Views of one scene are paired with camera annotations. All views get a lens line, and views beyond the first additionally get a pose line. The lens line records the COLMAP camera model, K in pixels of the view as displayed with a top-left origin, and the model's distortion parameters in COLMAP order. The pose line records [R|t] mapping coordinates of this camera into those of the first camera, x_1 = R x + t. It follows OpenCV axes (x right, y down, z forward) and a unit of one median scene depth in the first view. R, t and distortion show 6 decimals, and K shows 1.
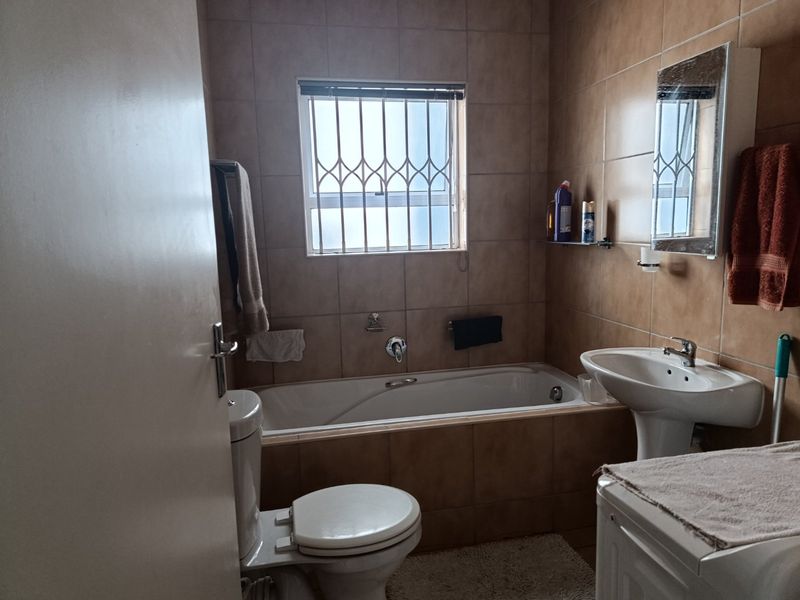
lens RADIAL K [[526.3, 0, 398.3], [0, 526.3, 296.4], [0, 0, 1]] dist [0.006373, -0.001667]
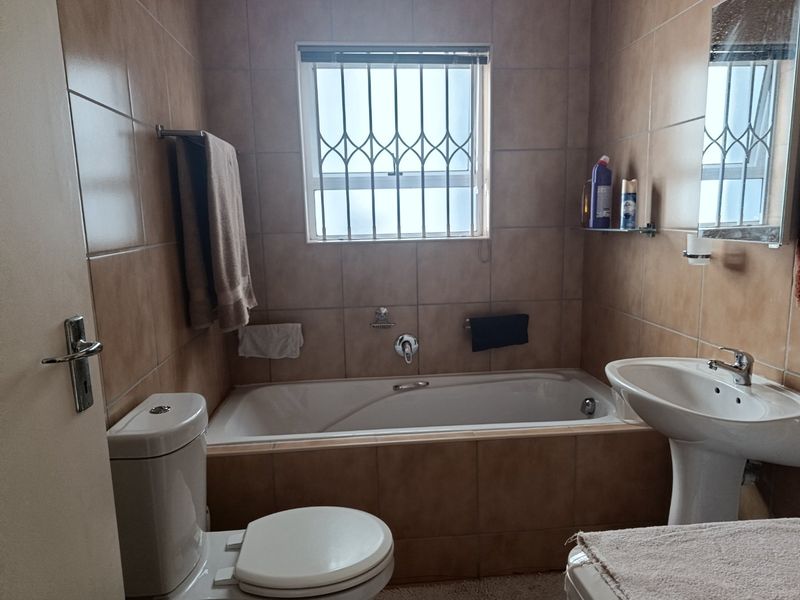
lens RADIAL K [[534.2, 0, 400.0], [0, 534.2, 300.0], [0, 0, 1]] dist [-0.007527, 0.004764]
pose [[0.993686, 0.022293, -0.109959, 0.089178], [-0.020162, 0.999587, 0.020453, -0.000078], [0.110369, -0.018107, 0.993726, 0.108430]]
